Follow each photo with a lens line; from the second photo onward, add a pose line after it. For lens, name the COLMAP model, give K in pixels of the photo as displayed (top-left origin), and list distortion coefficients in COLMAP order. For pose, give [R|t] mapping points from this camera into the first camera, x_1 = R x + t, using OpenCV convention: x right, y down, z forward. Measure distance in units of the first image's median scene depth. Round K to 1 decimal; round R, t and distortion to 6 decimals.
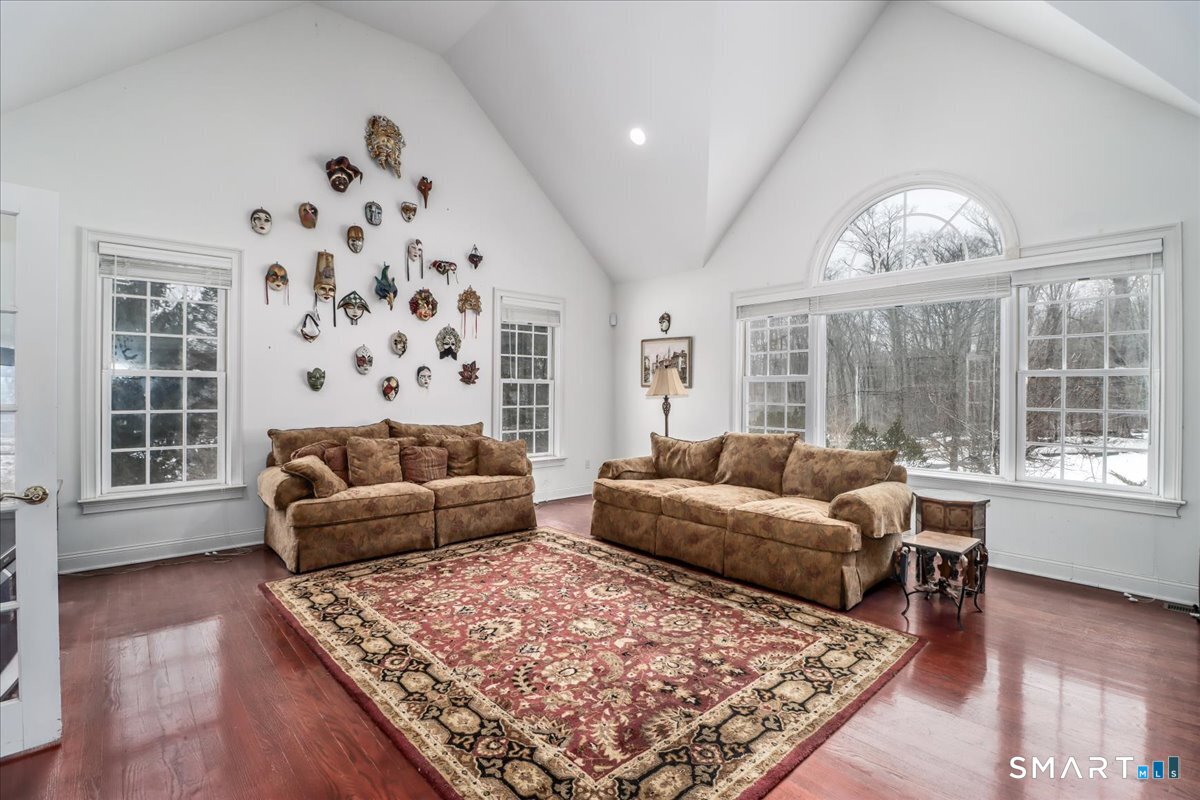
lens RADIAL K [[554.7, 0, 605.4], [0, 554.7, 391.7], [0, 0, 1]] dist [0.000546, -0.013788]
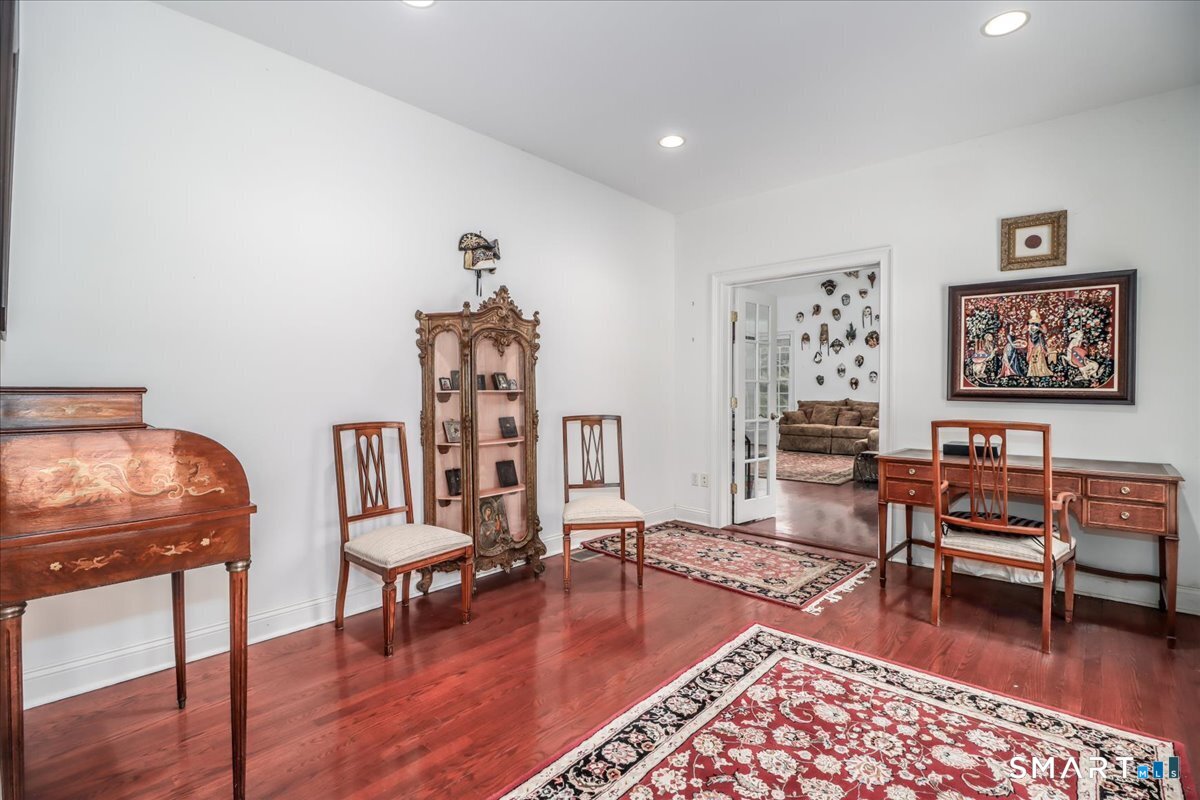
lens RADIAL K [[554.7, 0, 605.4], [0, 554.7, 391.7], [0, 0, 1]] dist [0.000546, -0.013788]
pose [[0.107225, 0.000207, -0.994235, 1.595518], [-0.002144, 0.999998, -0.000023, 0.027587], [0.994232, 0.002134, 0.107226, -0.127072]]
